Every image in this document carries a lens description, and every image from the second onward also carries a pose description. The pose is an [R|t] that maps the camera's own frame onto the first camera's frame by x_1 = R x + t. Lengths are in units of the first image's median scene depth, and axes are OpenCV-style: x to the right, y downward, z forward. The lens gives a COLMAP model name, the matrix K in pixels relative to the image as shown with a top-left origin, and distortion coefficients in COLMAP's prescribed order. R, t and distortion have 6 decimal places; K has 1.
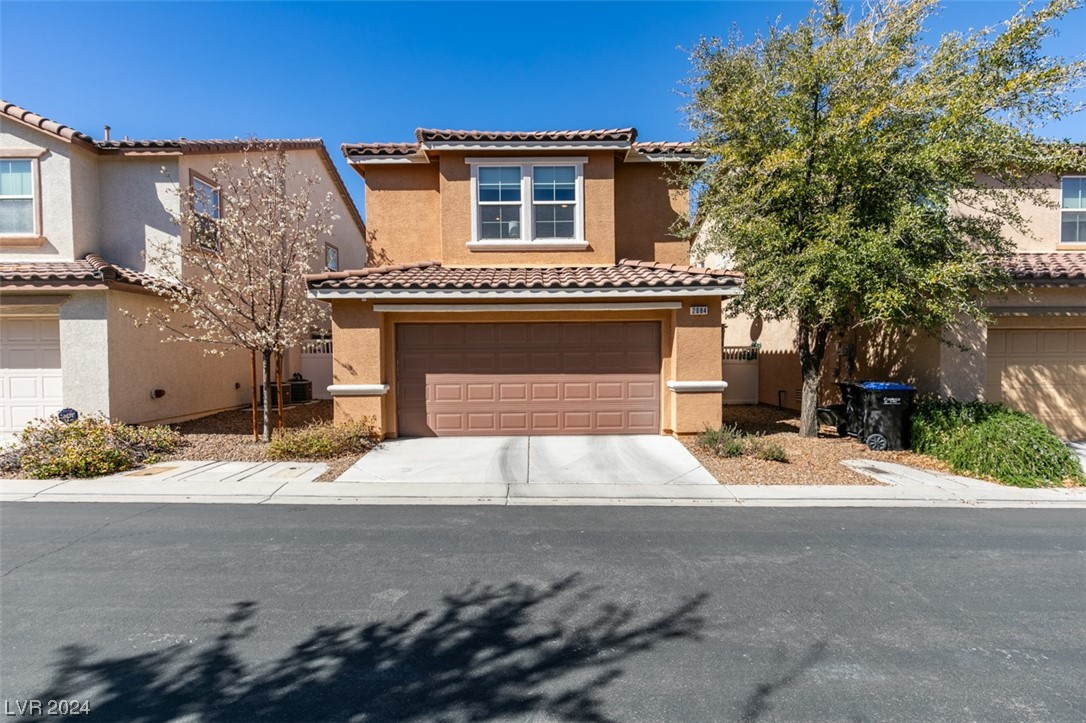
lens RADIAL K [[509.1, 0, 540.0], [0, 509.1, 362.7], [0, 0, 1]] dist [-0.003946, 0.000525]
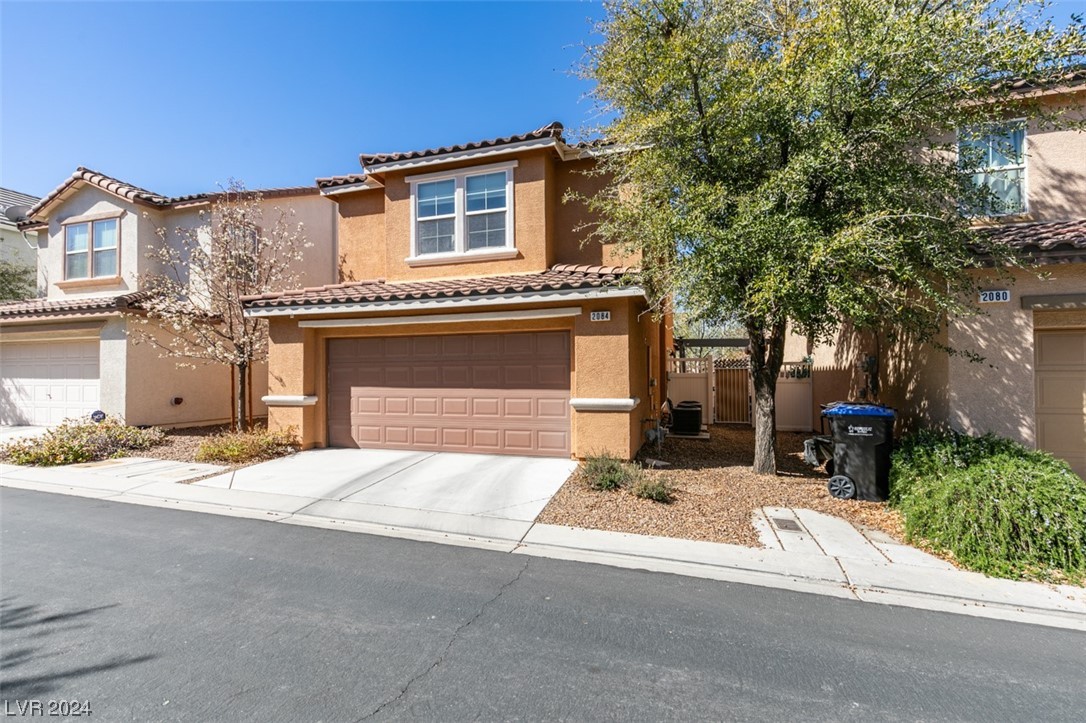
lens RADIAL K [[487.4, 0, 543.0], [0, 487.4, 362.4], [0, 0, 1]] dist [0.004929, -0.000512]
pose [[0.948919, -0.004388, -0.315490, 0.457593], [-0.009194, 0.999094, -0.041548, 0.010306], [0.315386, 0.042326, 0.948019, 0.182147]]
